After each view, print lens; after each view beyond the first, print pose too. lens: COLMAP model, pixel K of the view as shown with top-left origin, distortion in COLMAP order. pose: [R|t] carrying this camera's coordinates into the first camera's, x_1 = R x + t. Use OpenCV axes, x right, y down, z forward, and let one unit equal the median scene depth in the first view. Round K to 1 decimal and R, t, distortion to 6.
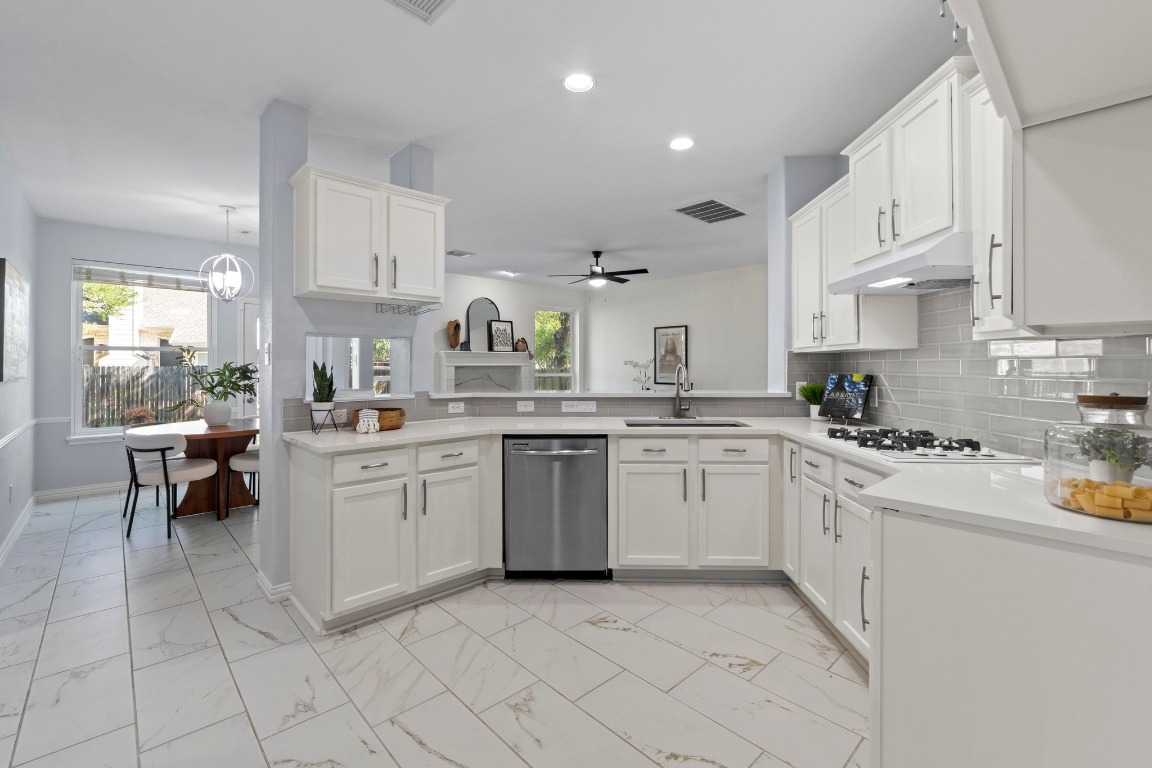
lens RADIAL K [[497.1, 0, 566.5], [0, 497.1, 362.7], [0, 0, 1]] dist [-0.007846, 0.000483]
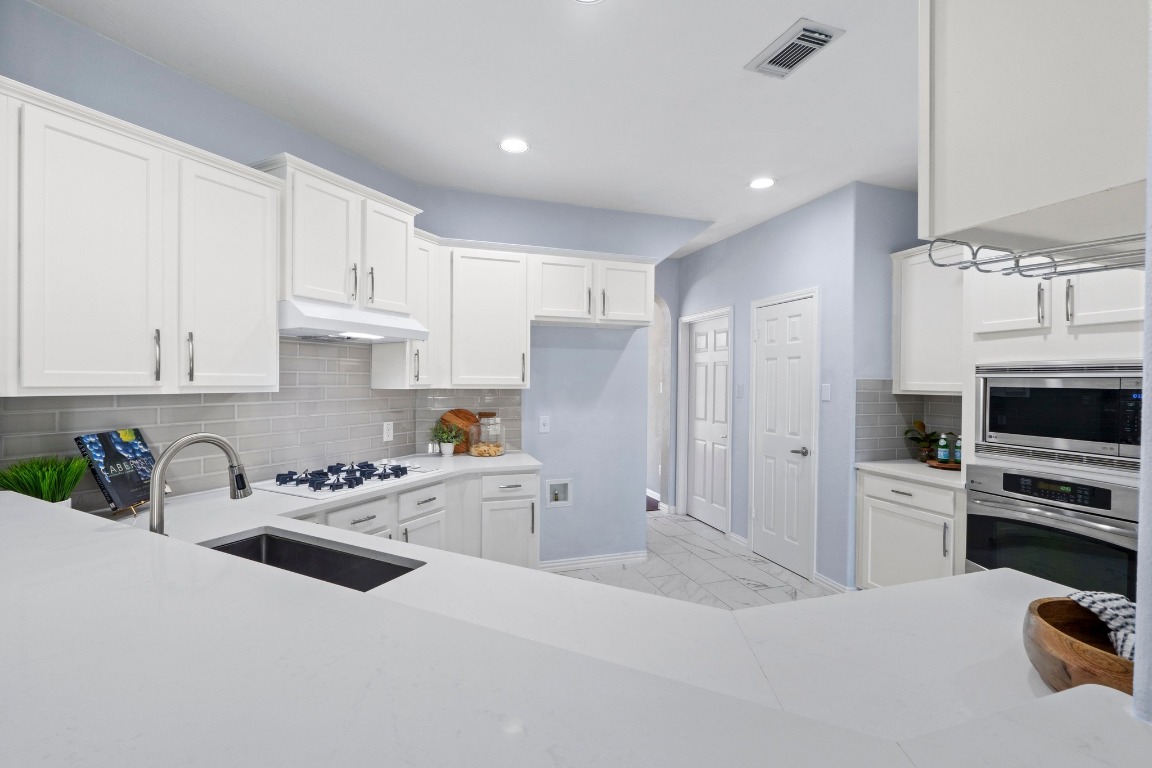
lens RADIAL K [[497.1, 0, 572.2], [0, 497.1, 382.8], [0, 0, 1]] dist [-0.007846, 0.000483]
pose [[-0.911483, -0.008621, 0.411247, -0.184212], [-0.009516, 0.999955, -0.000131, -0.041406], [-0.411227, -0.004033, -0.911524, 1.329890]]
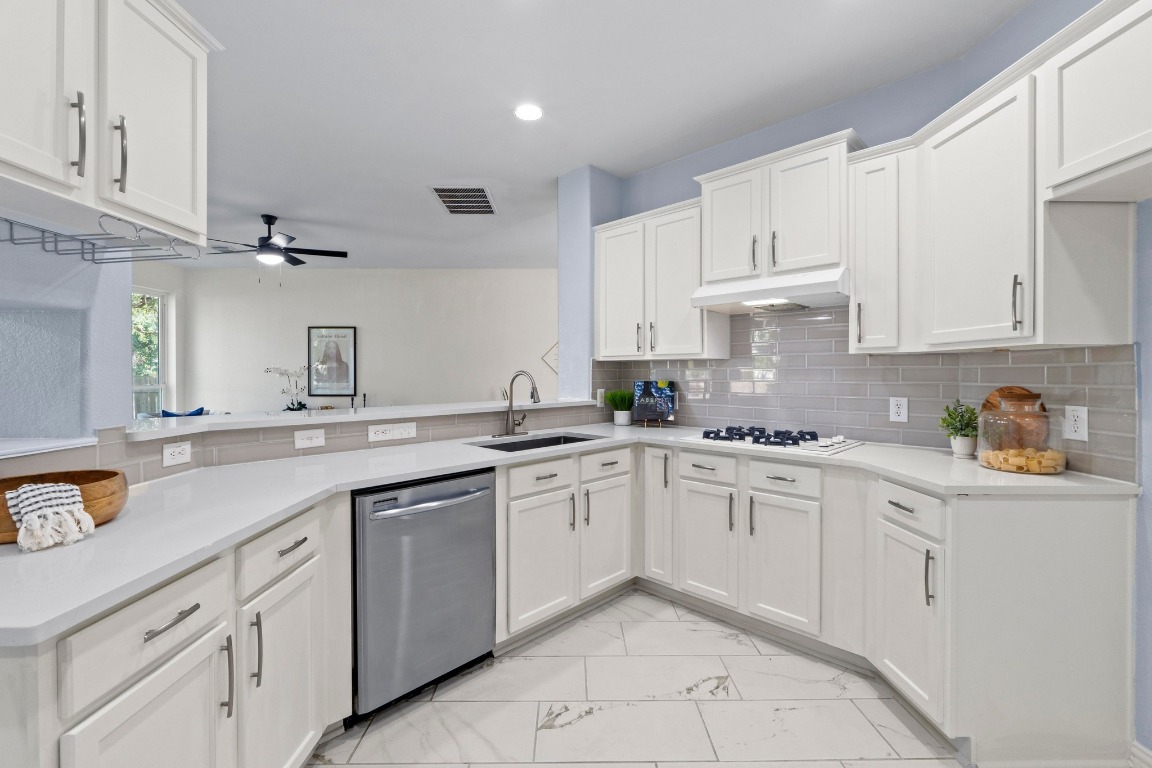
lens RADIAL K [[497.1, 0, 572.6], [0, 497.1, 376.3], [0, 0, 1]] dist [-0.007846, 0.000483]
pose [[0.672565, -0.004068, 0.740027, -0.372054], [-0.003492, 0.999956, 0.008671, 0.003527], [-0.740030, -0.008416, 0.672521, 0.395161]]
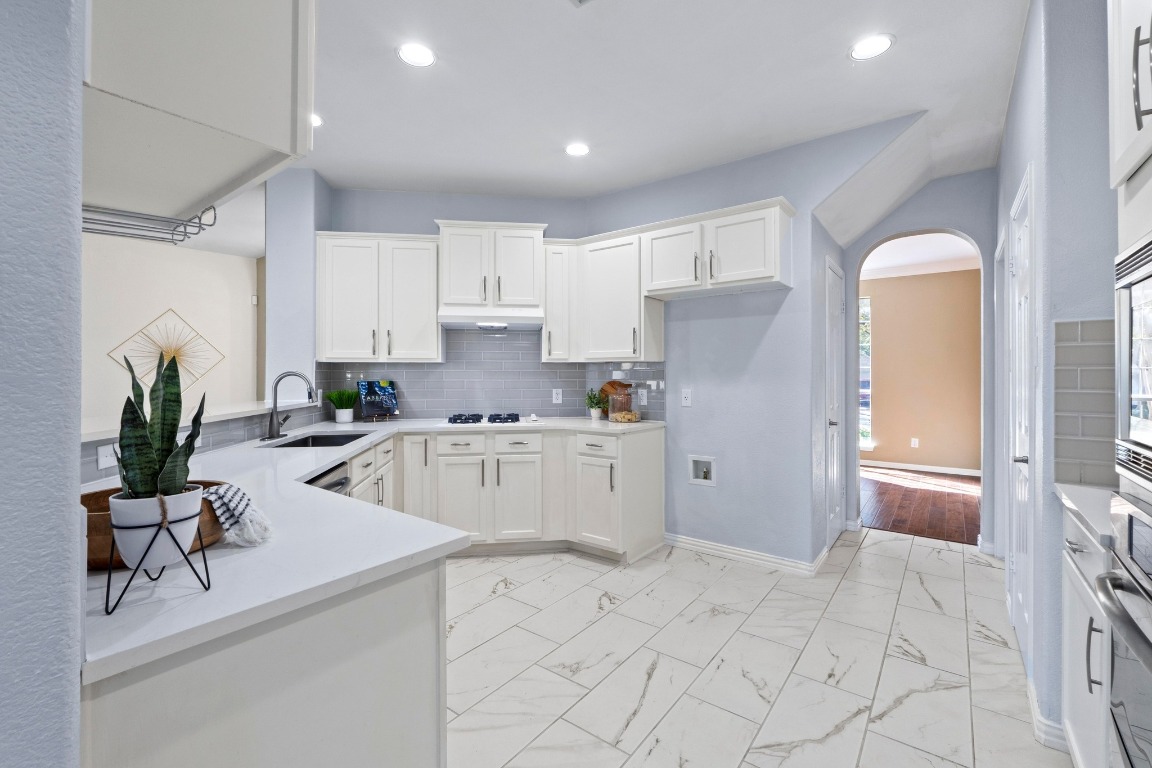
lens RADIAL K [[497.1, 0, 578.1], [0, 497.1, 373.9], [0, 0, 1]] dist [-0.007846, 0.000483]
pose [[-0.177557, 0.001639, 0.984109, -0.751914], [-0.004905, 0.999985, -0.002551, 0.006191], [-0.984098, -0.005280, -0.177546, 0.730311]]
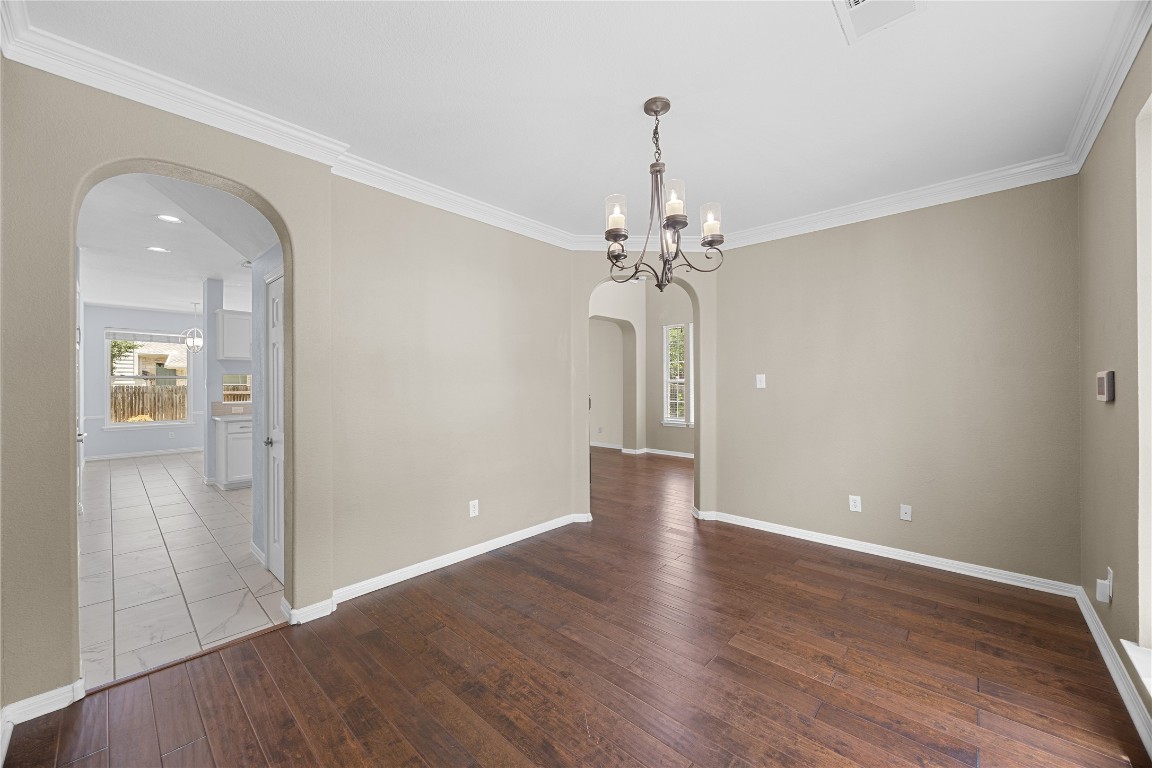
lens RADIAL K [[437.8, 0, 569.5], [0, 437.8, 388.0], [0, 0, 1]] dist [-0.002048, -0.000044]
pose [[0.997536, 0.005689, 0.069924, 0.957334], [-0.006393, 0.999931, 0.009849, -0.027020], [-0.069864, -0.010272, 0.997504, -1.174540]]
